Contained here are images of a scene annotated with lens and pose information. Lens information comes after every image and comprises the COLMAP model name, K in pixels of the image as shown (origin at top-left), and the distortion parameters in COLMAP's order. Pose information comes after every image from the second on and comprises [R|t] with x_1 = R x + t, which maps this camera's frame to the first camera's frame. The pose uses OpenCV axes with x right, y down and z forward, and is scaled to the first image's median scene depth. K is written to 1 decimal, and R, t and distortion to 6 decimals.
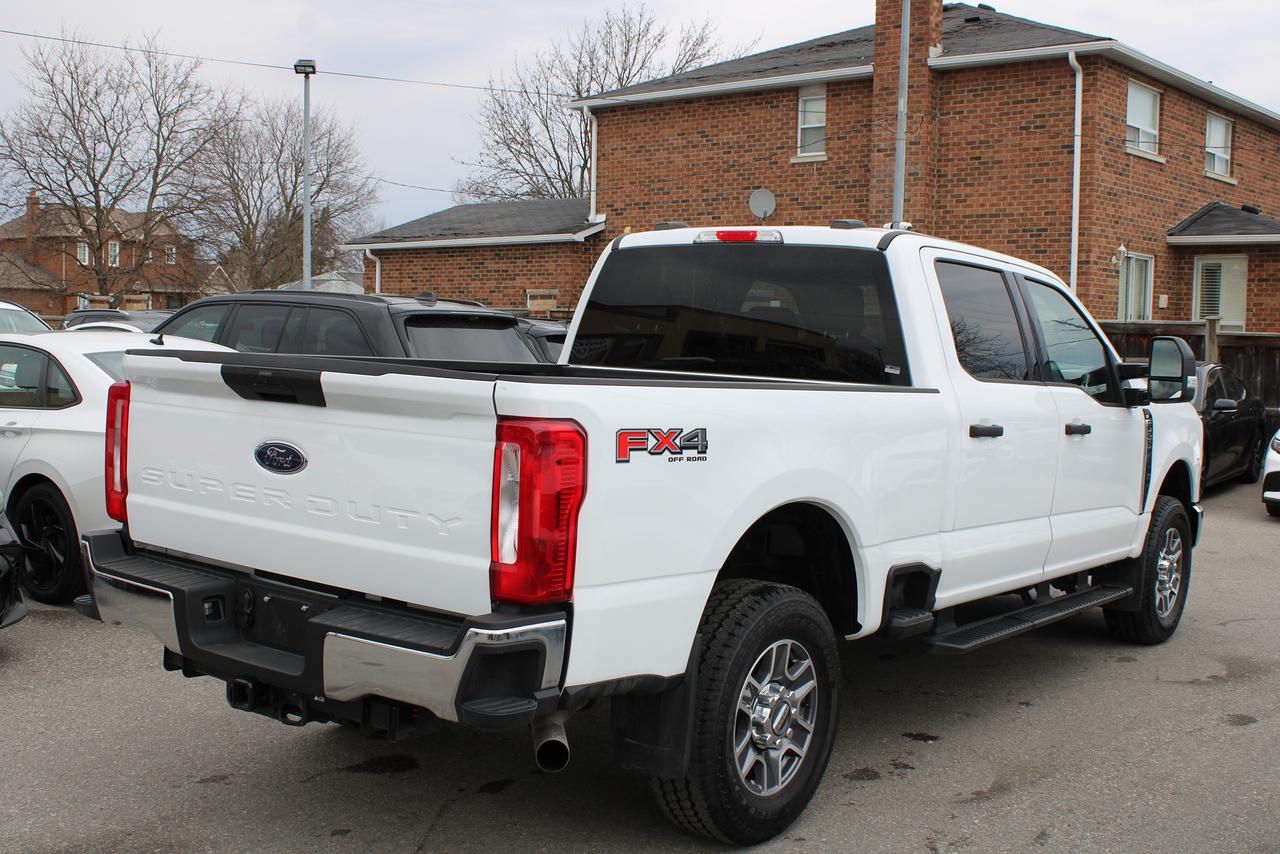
lens RADIAL K [[1418.2, 0, 640.0], [0, 1418.2, 427.0], [0, 0, 1]] dist [-0.101775, 0.032702]
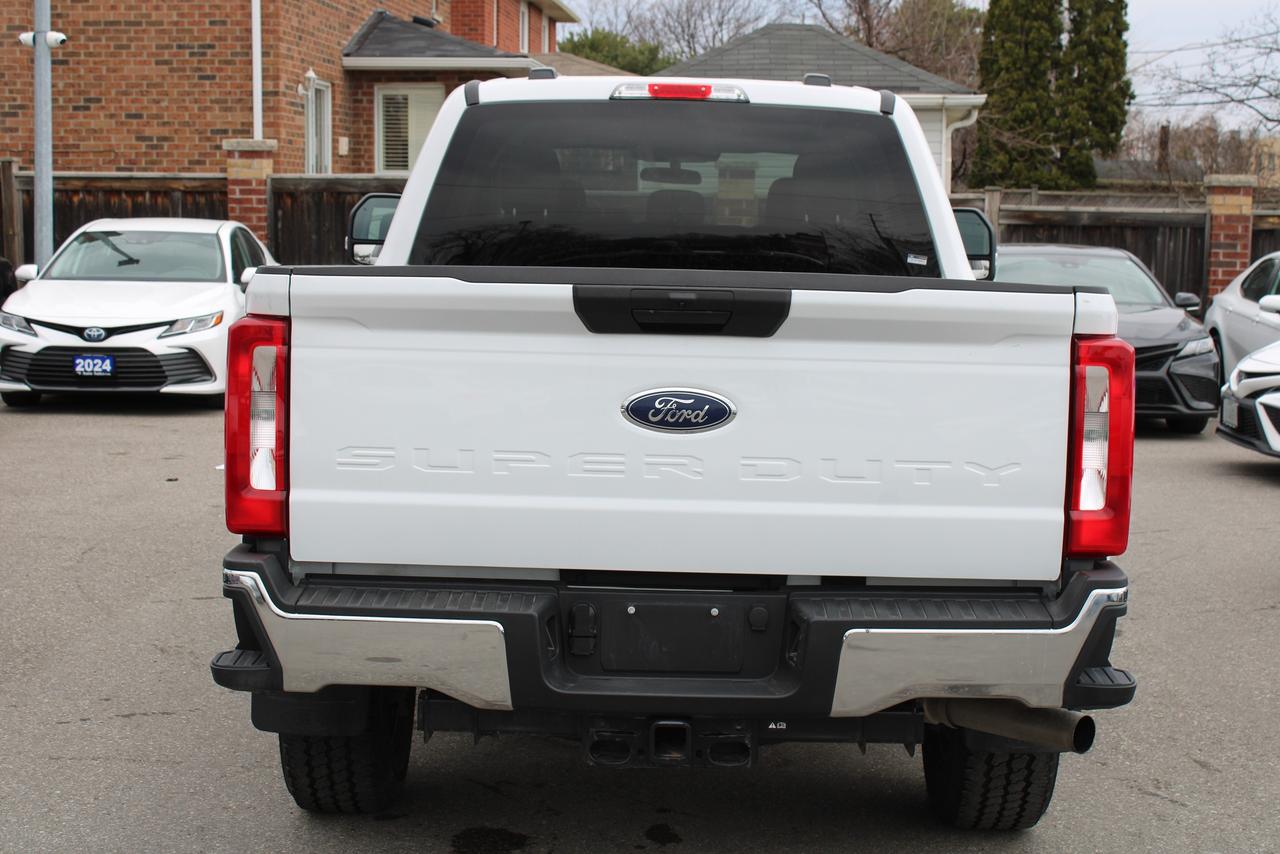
lens RADIAL K [[2069.1, 0, 640.0], [0, 2069.1, 427.0], [0, 0, 1]] dist [-0.005271, 0.030756]
pose [[0.799797, -0.080513, 0.594847, -0.177270], [0.050406, 0.996472, 0.067099, -0.008338], [-0.598151, -0.023682, 0.801034, 0.030598]]
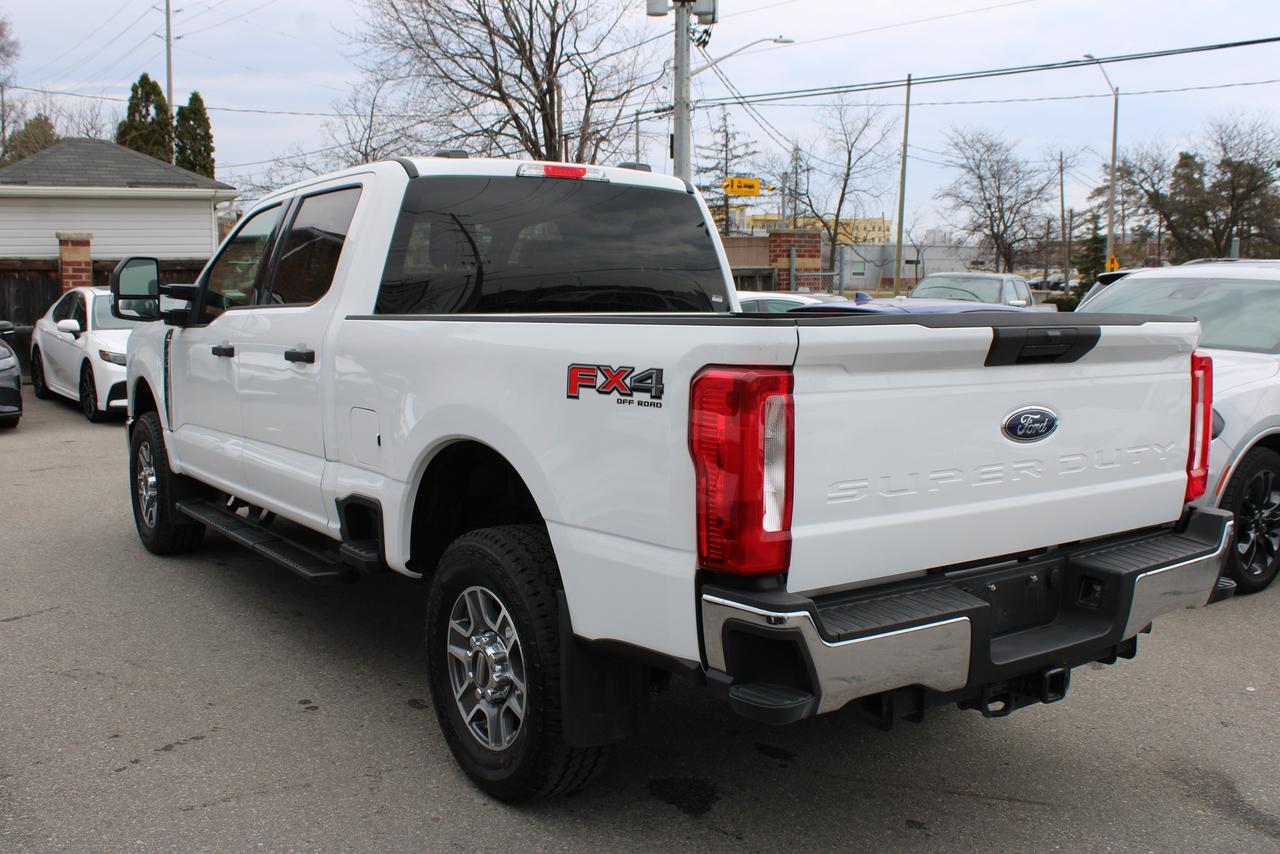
lens RADIAL K [[1242.6, 0, 640.0], [0, 1242.6, 427.0], [0, 0, 1]] dist [-0.094418, -0.003135]
pose [[0.292866, -0.146194, 0.944911, -0.211765], [0.068685, 0.988906, 0.131713, -0.019408], [-0.953683, 0.026327, 0.299659, 0.195900]]
